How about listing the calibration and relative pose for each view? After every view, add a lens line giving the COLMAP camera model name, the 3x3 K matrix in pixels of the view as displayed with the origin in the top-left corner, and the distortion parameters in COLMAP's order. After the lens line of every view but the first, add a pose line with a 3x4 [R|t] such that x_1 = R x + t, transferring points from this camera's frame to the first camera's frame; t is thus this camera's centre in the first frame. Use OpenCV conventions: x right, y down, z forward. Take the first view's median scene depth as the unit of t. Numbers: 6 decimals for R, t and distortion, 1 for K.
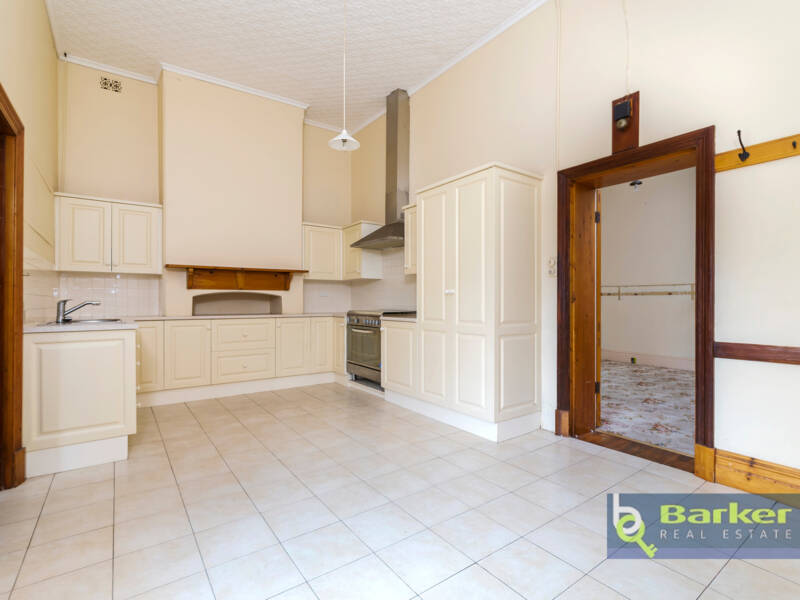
lens RADIAL K [[431.0, 0, 400.0], [0, 431.0, 300.0], [0, 0, 1]] dist [-0.000059, -0.000951]
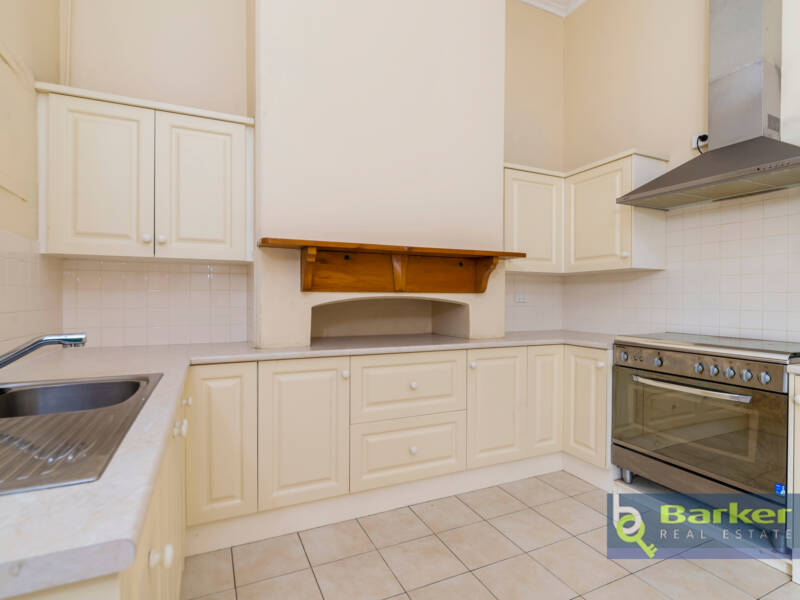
lens RADIAL K [[414.7, 0, 400.0], [0, 414.7, 300.0], [0, 0, 1]] dist [0.002127, 0.000294]
pose [[0.987703, 0.000917, -0.156338, -0.295349], [-0.000247, 0.999991, 0.004302, -0.017628], [0.156340, -0.004210, 0.987694, 0.528170]]
